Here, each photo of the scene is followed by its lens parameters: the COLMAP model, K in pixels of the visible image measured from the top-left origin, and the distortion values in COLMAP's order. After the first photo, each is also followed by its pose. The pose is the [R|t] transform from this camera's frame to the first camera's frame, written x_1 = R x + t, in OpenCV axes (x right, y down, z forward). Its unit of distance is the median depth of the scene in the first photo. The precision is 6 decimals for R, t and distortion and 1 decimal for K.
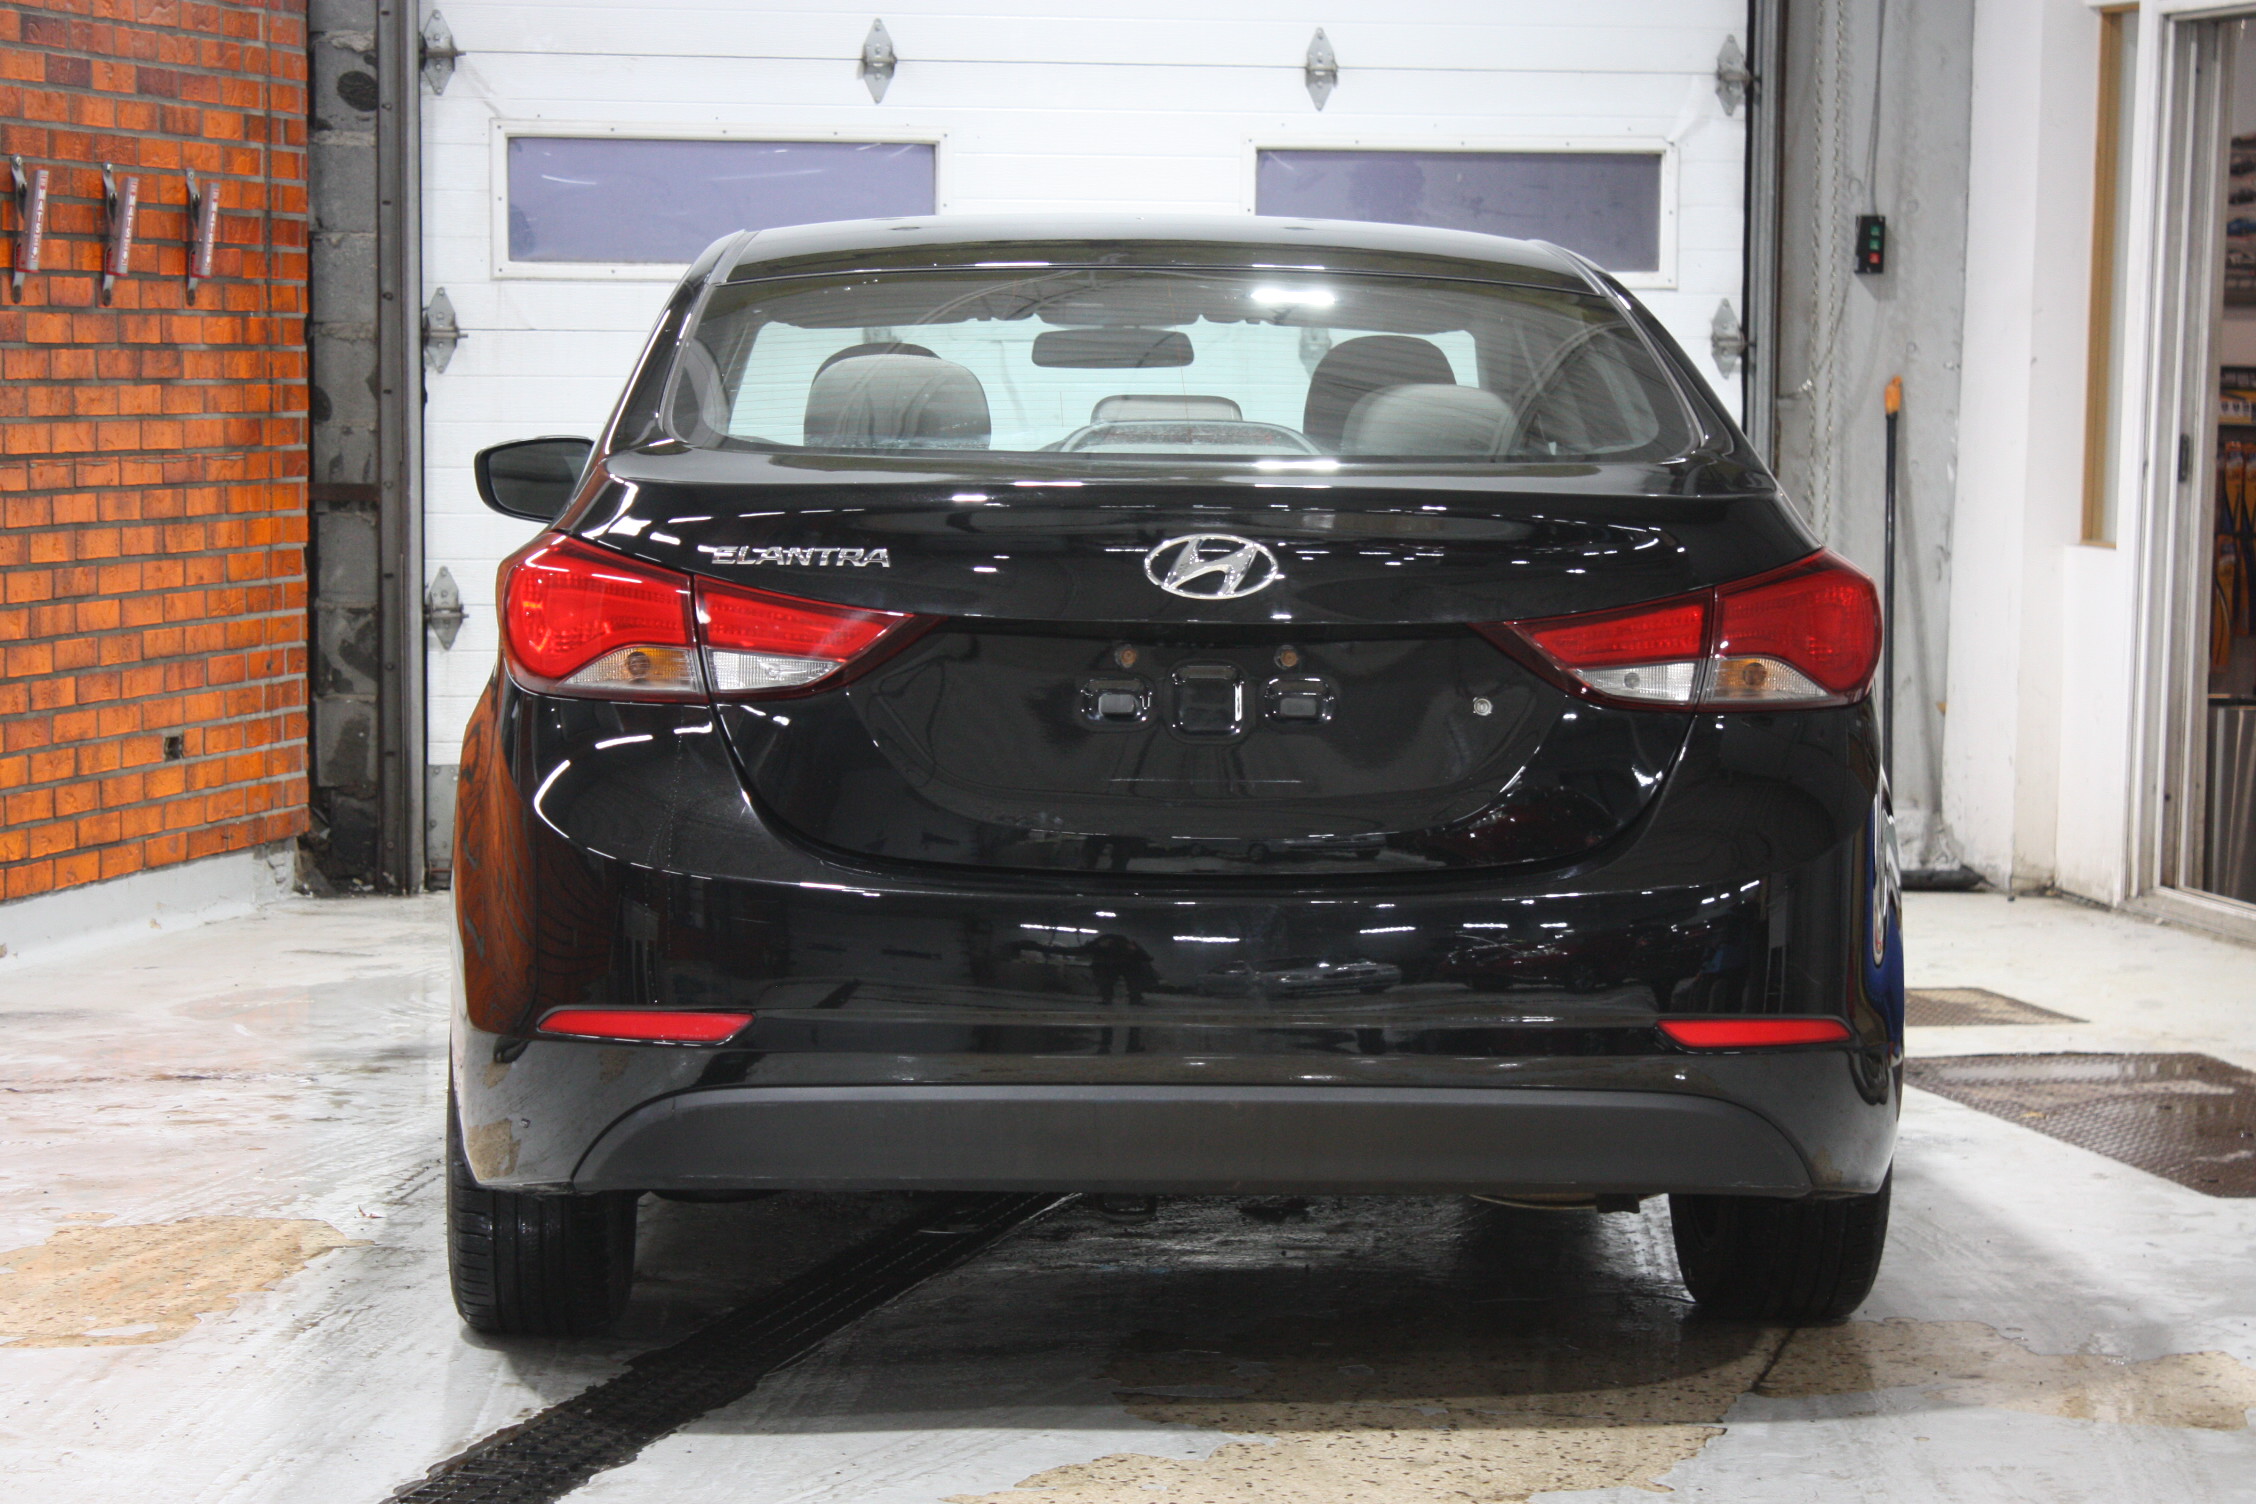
lens RADIAL K [[5779.1, 0, 1128.0], [0, 5779.1, 752.0], [0, 0, 1]] dist [-0.026094, 1.101305]
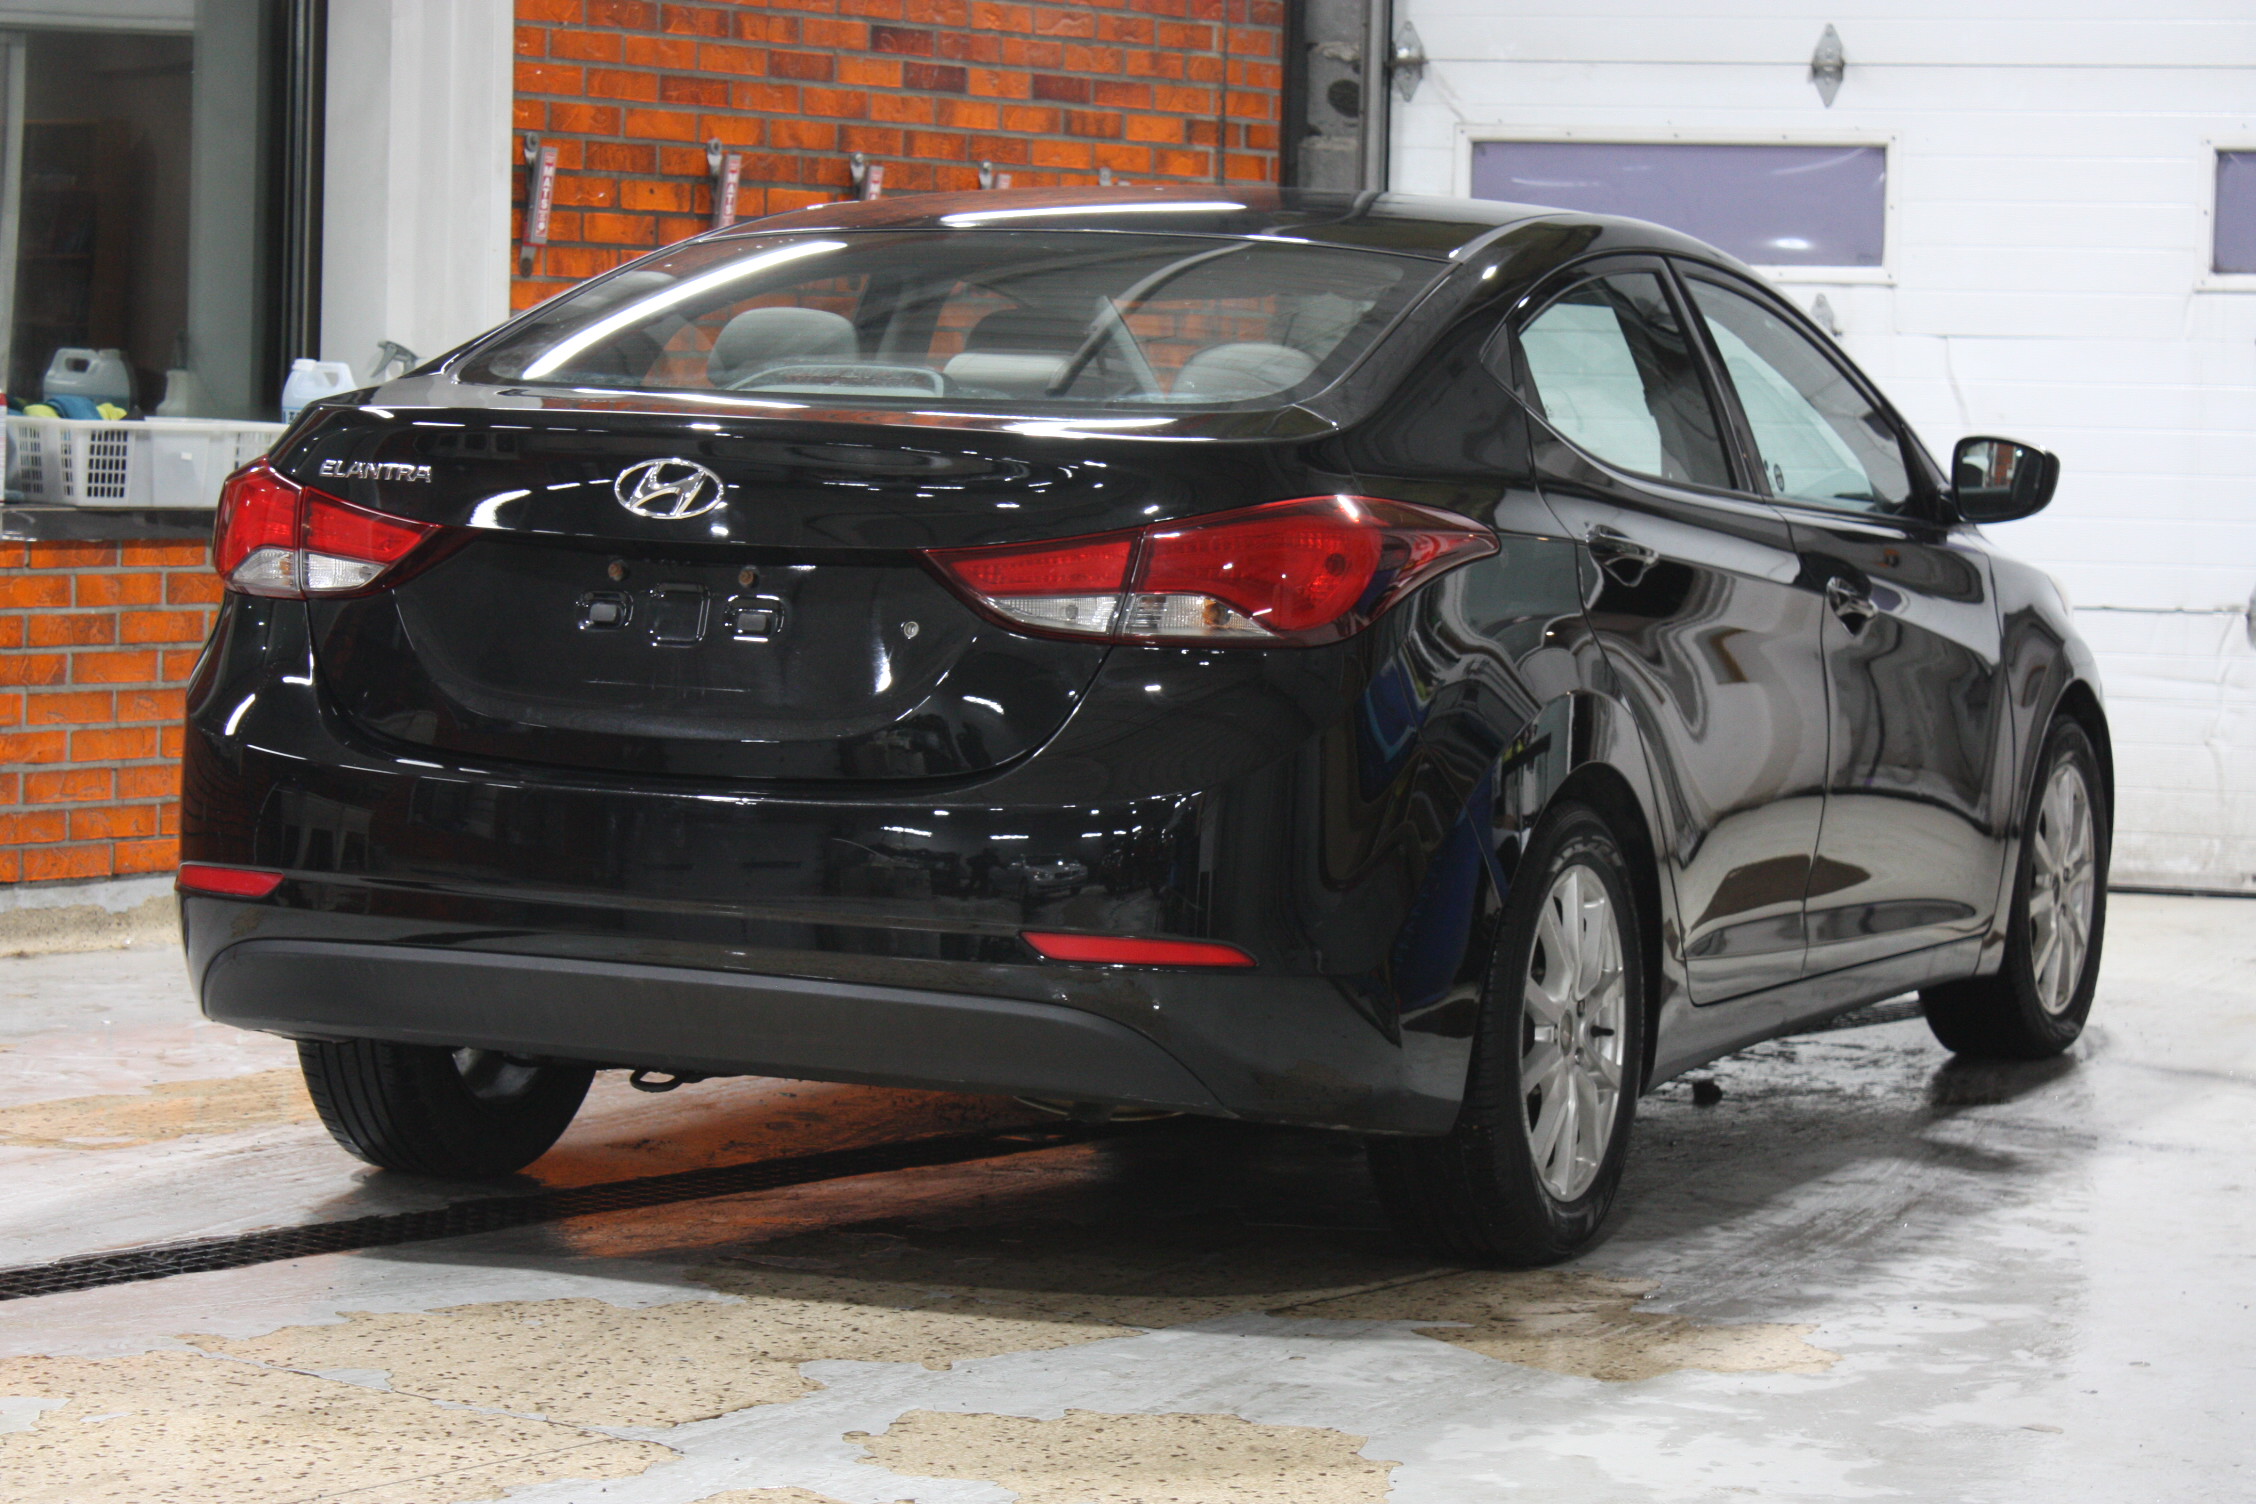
lens RADIAL K [[5744.9, 0, 1128.0], [0, 5744.9, 752.0], [0, 0, 1]] dist [0.148581, -0.303057]
pose [[0.877924, 0.048108, -0.476377, 0.368222], [-0.053616, 0.998560, 0.002031, 0.006489], [0.475788, 0.023758, 0.879239, 0.053022]]
